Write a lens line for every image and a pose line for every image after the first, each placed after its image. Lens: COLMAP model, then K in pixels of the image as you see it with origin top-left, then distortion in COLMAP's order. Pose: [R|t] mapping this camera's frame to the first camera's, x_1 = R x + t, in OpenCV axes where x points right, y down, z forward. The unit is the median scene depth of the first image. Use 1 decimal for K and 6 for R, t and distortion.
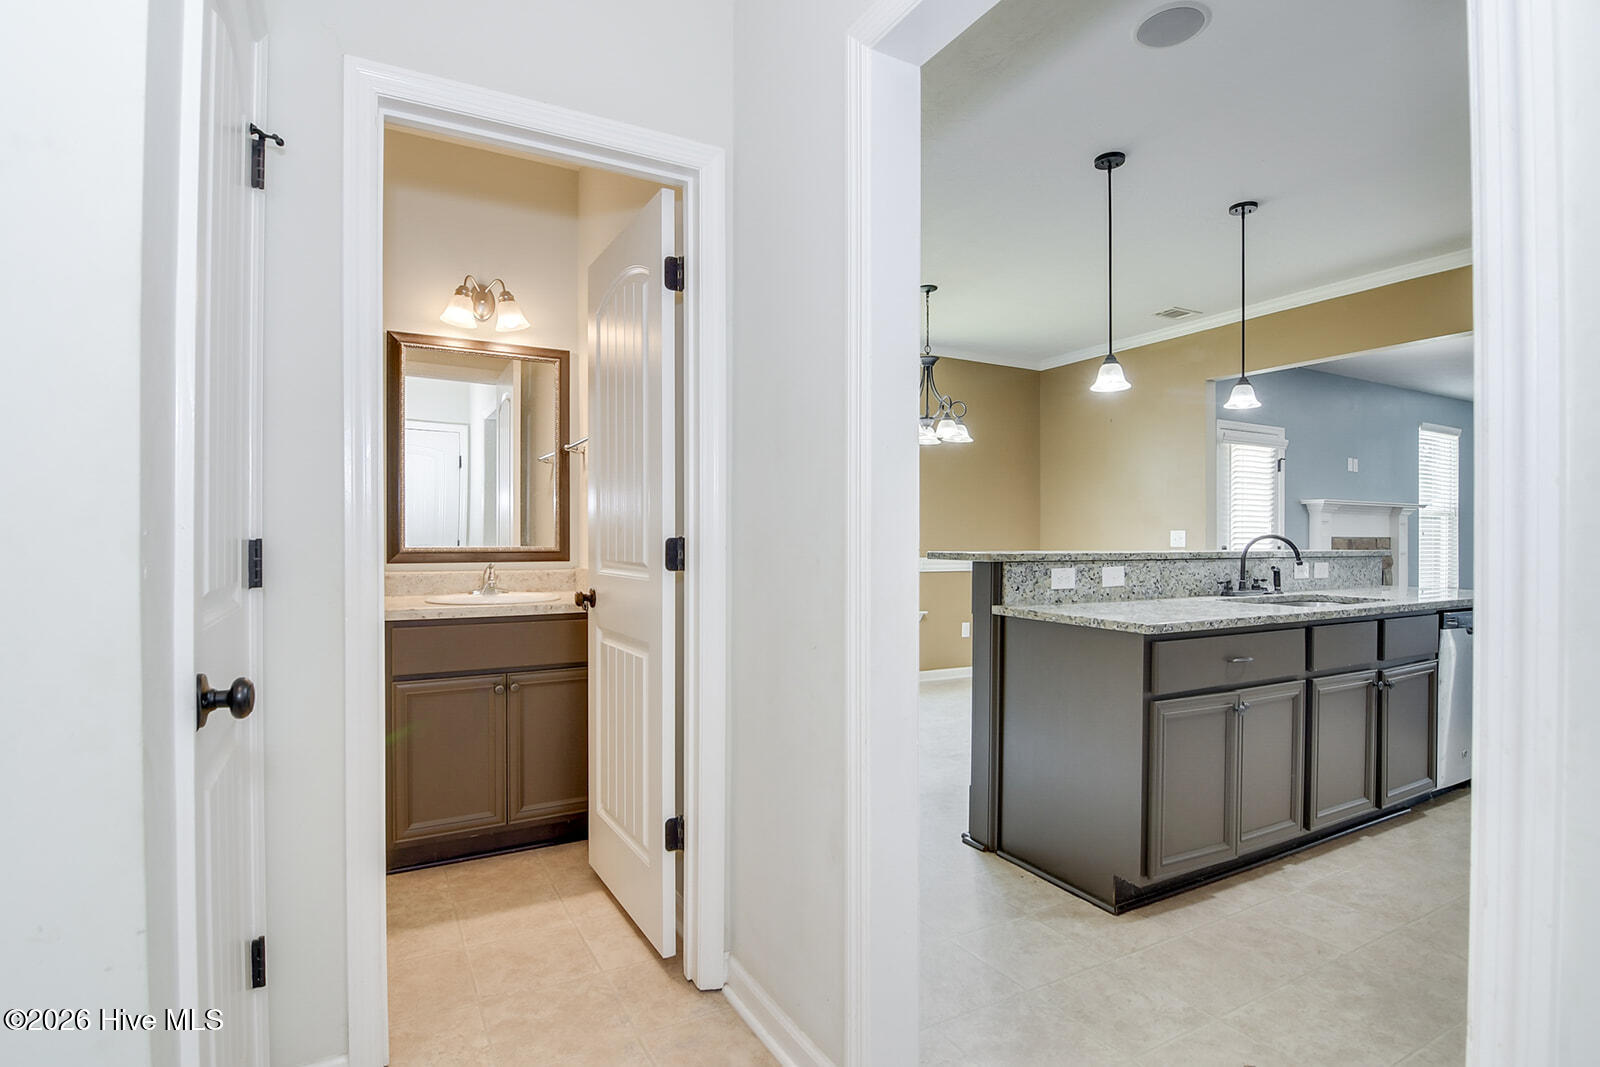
lens RADIAL K [[770.2, 0, 801.7], [0, 770.2, 539.2], [0, 0, 1]] dist [0.000806, -0.013015]
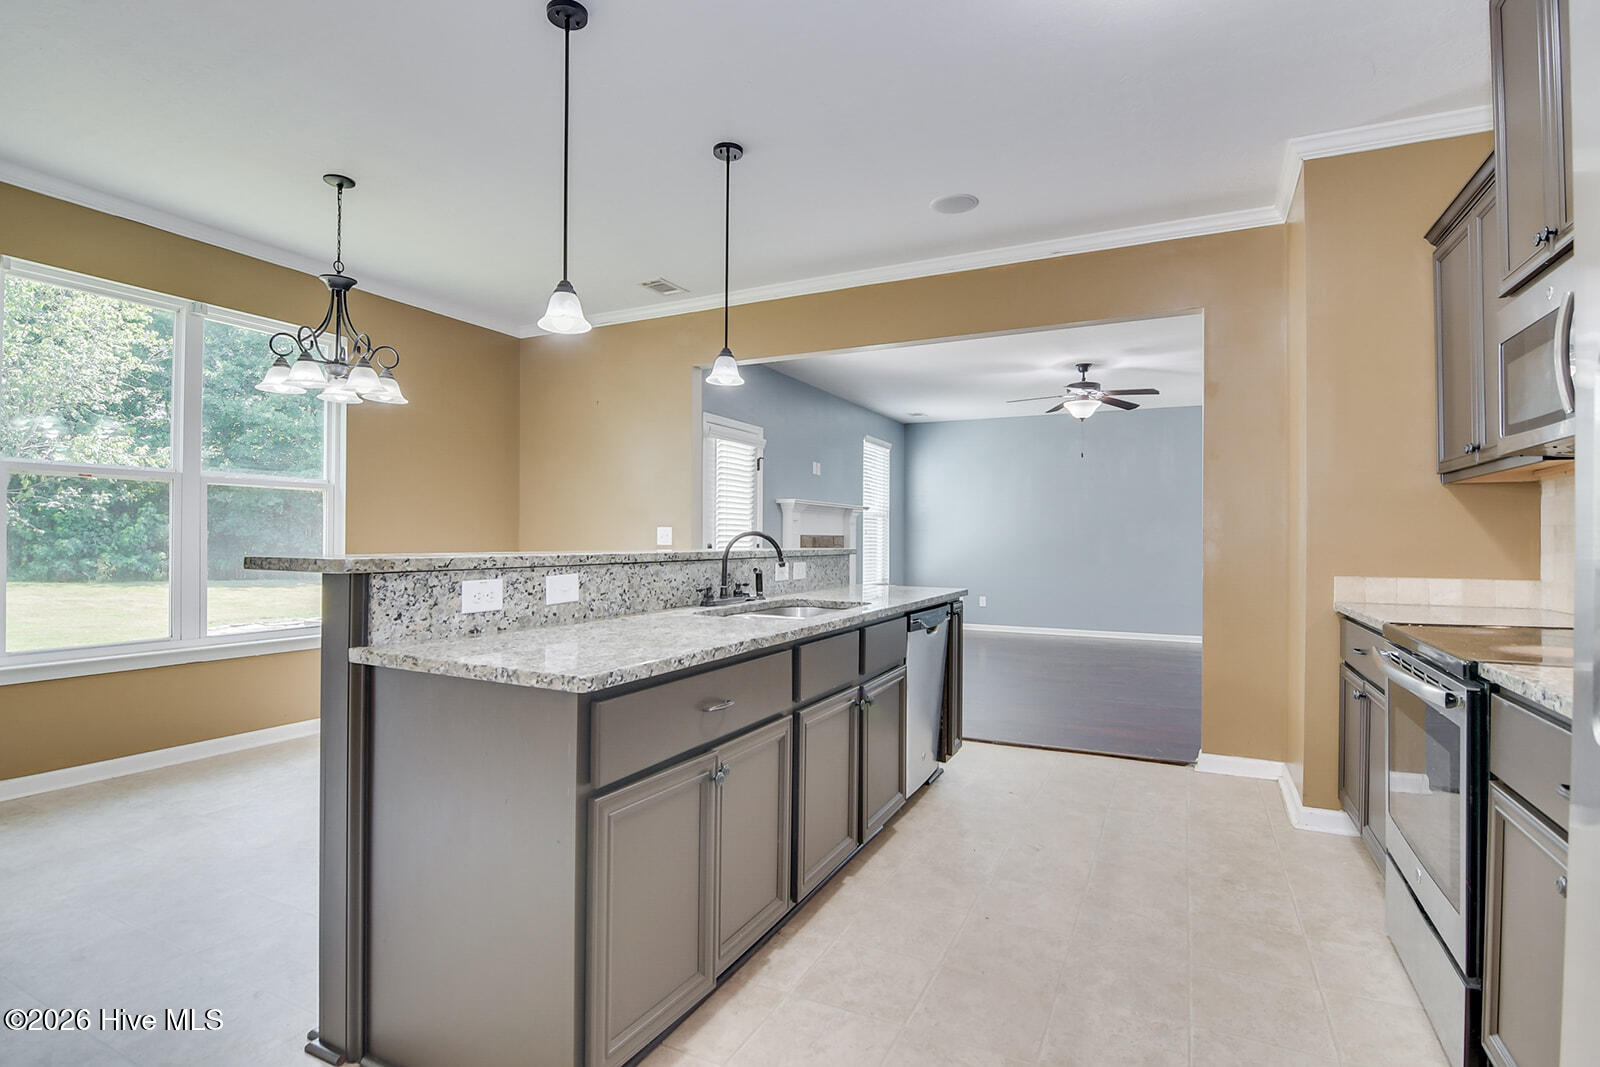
lens RADIAL K [[778.2, 0, 800.0], [0, 778.2, 533.5], [0, 0, 1]] dist [-0.039153, 0.000269]
pose [[0.817979, 0.005575, 0.575221, 0.171318], [-0.003305, 0.999982, -0.004992, 0.000758], [-0.575239, 0.002182, 0.817983, 0.290119]]
